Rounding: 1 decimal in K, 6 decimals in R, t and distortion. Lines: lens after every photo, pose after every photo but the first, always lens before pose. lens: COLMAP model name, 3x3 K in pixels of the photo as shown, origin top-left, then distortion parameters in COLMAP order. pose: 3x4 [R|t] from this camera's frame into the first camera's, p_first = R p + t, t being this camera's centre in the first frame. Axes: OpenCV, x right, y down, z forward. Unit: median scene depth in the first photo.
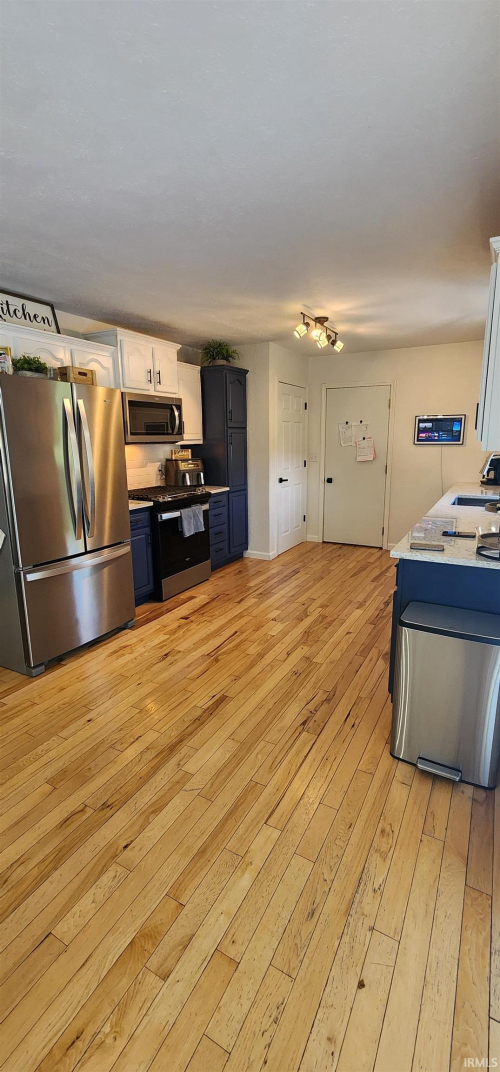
lens RADIAL K [[444.1, 0, 260.2], [0, 444.1, 537.3], [0, 0, 1]] dist [-0.002775, -0.000537]
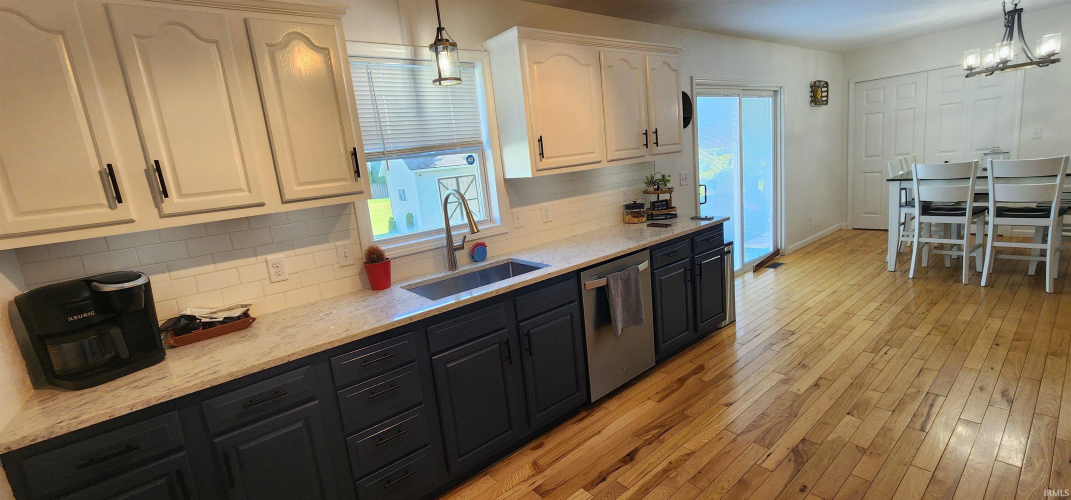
lens RADIAL K [[439.9, 0, 535.5], [0, 439.9, 250.0], [0, 0, 1]] dist [0.016507, -0.000113]
pose [[-0.916248, 0.023548, 0.399919, 0.190917], [0.193463, 0.900160, 0.390237, -0.373119], [-0.350801, 0.434923, -0.829325, 1.604048]]
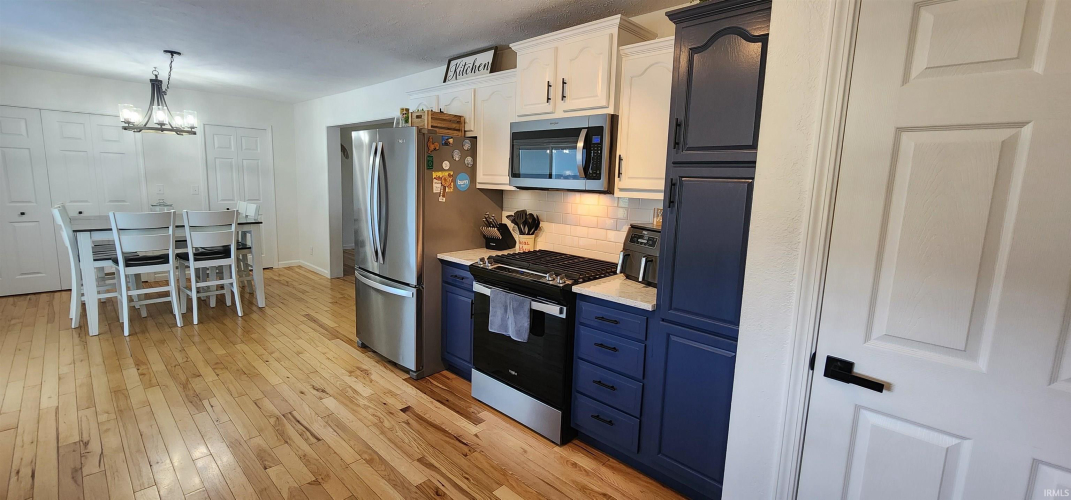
lens RADIAL K [[443.7, 0, 538.2], [0, 443.7, 240.6], [0, 0, 1]] dist [-0.002775, -0.000537]
pose [[-0.260656, 0.128958, -0.956780, 0.498082], [-0.245843, 0.949502, 0.194952, -0.320389], [0.933606, 0.286034, -0.215790, 1.388228]]
